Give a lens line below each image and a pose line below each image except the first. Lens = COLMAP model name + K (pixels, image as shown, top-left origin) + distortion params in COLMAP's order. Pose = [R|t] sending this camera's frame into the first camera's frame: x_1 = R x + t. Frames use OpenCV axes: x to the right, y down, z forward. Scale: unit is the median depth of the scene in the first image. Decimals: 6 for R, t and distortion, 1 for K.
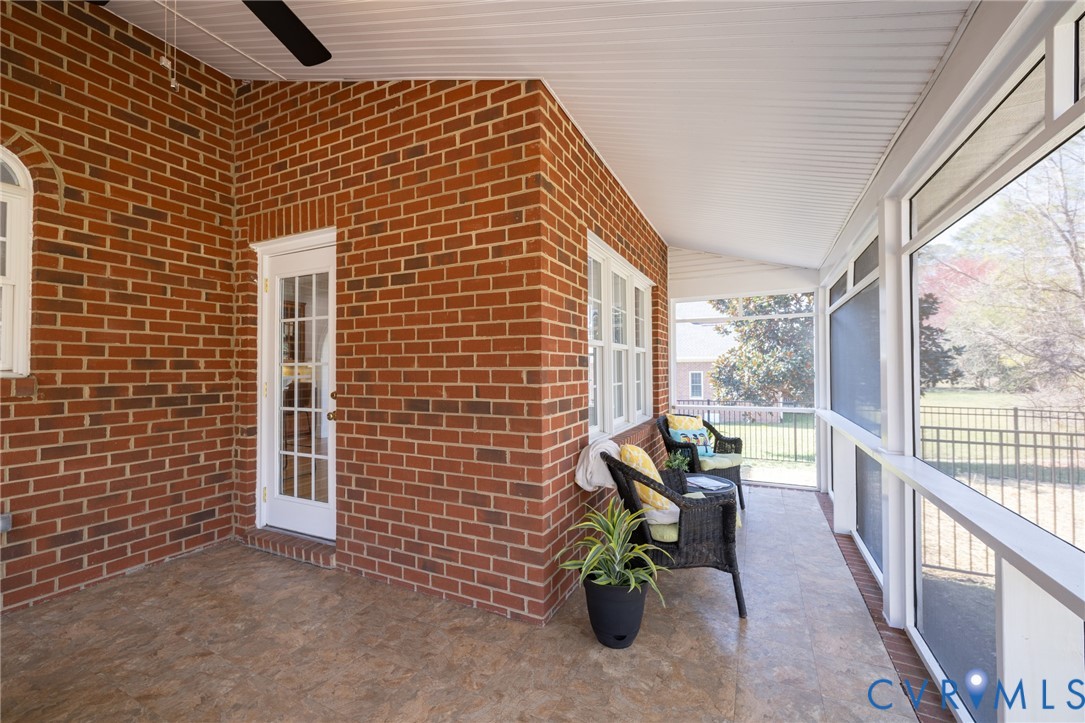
lens RADIAL K [[450.3, 0, 535.7], [0, 450.3, 362.3], [0, 0, 1]] dist [-0.000037, -0.000137]
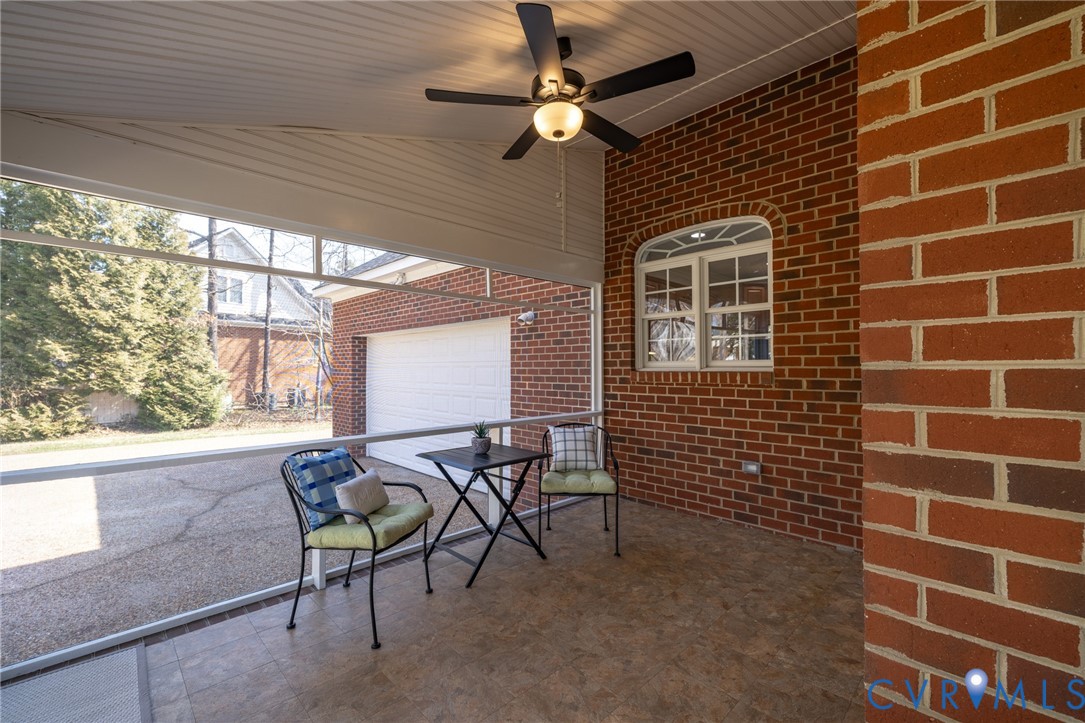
lens RADIAL K [[450.3, 0, 535.7], [0, 450.3, 362.3], [0, 0, 1]] dist [-0.000037, -0.000137]
pose [[-0.330391, -0.006203, -0.943824, 0.442354], [0.015100, 0.999816, -0.011856, 0.010106], [0.943723, -0.018169, -0.330237, 0.744844]]
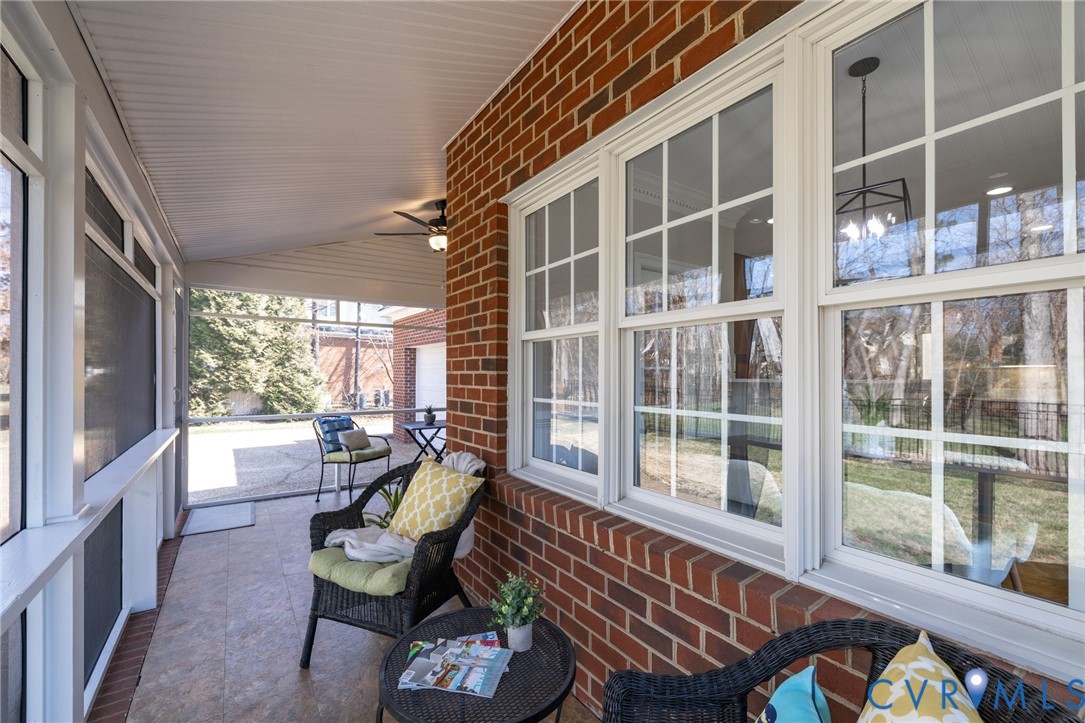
lens RADIAL K [[467.4, 0, 538.9], [0, 467.4, 369.9], [0, 0, 1]] dist [0.000260, 0.000079]
pose [[-0.506003, -0.000469, -0.862531, 0.757381], [0.012466, 0.999891, -0.007857, 0.014395], [0.862441, -0.014728, -0.505943, 1.370621]]
